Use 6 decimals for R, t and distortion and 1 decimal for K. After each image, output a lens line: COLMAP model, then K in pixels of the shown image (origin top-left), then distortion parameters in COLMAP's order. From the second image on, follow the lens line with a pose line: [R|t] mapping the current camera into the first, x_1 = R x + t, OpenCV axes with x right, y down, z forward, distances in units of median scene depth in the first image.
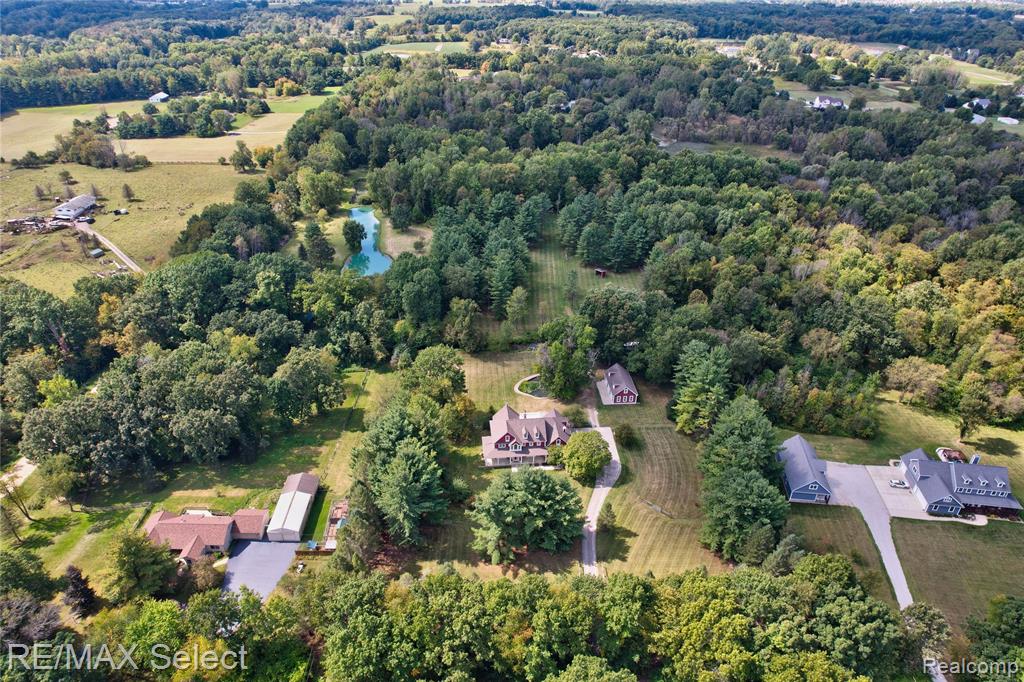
lens RADIAL K [[647.8, 0, 512.0], [0, 647.8, 341.0], [0, 0, 1]] dist [-0.079112, 0.073779]
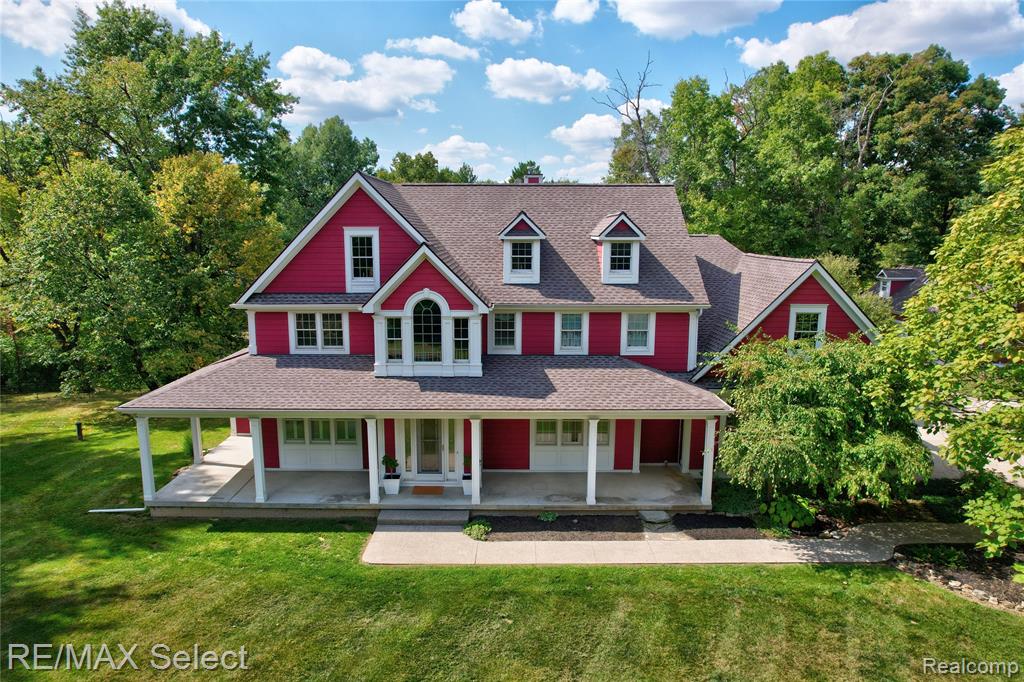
lens RADIAL K [[647.8, 0, 512.0], [0, 647.8, 341.0], [0, 0, 1]] dist [-0.079112, 0.073779]
pose [[0.992856, -0.009379, -0.118949, 0.031347], [-0.034387, 0.932118, -0.360518, 0.194138], [0.114256, 0.362033, 0.925137, 0.850910]]
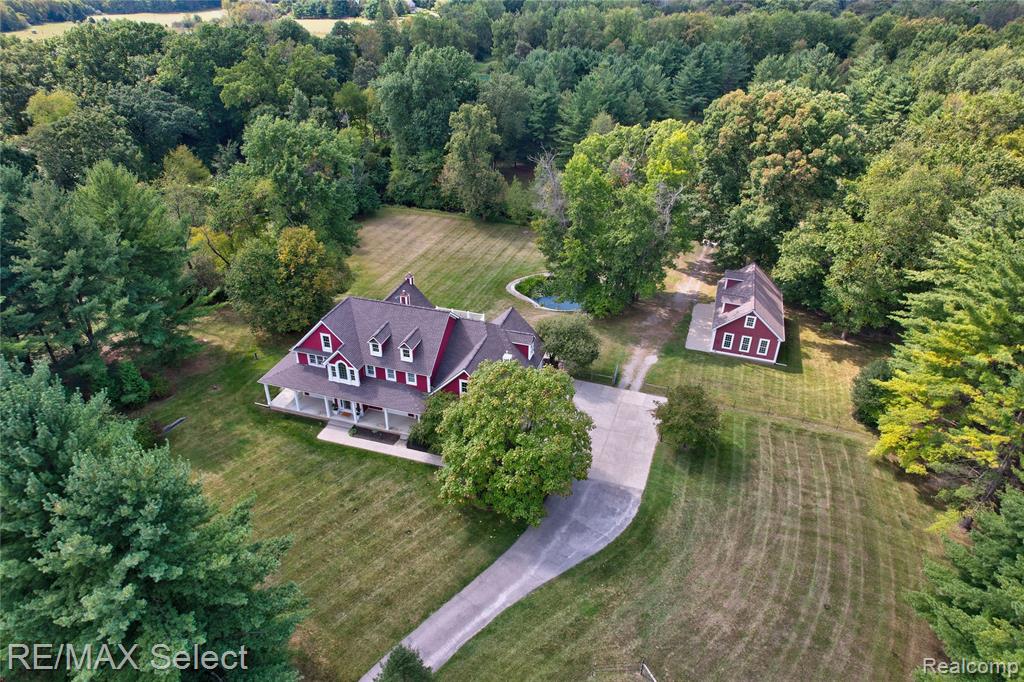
lens RADIAL K [[647.8, 0, 512.0], [0, 647.8, 341.0], [0, 0, 1]] dist [-0.079112, 0.073779]
pose [[0.918659, 0.197426, -0.342182, 0.194534], [-0.198413, 0.979580, 0.032498, 0.112684], [0.341610, 0.038039, 0.939072, 0.664838]]
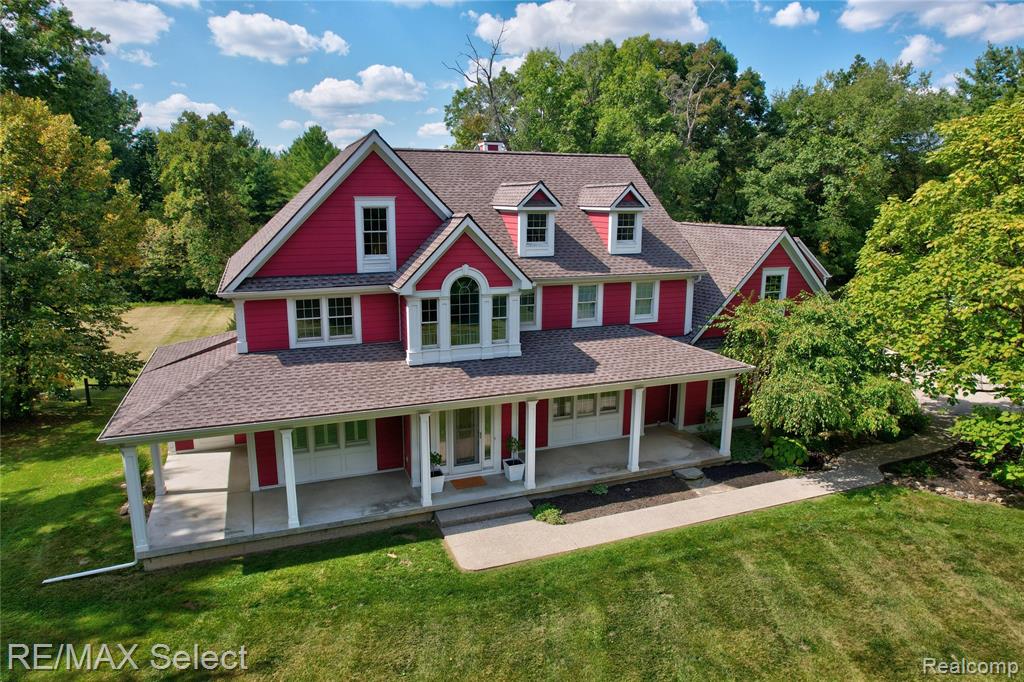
lens RADIAL K [[647.8, 0, 512.0], [0, 647.8, 341.0], [0, 0, 1]] dist [-0.079112, 0.073779]
pose [[0.967329, -0.081085, 0.240207, -0.011026], [0.152492, 0.943009, -0.295770, 0.188997], [-0.202535, 0.322737, 0.924565, 0.856846]]
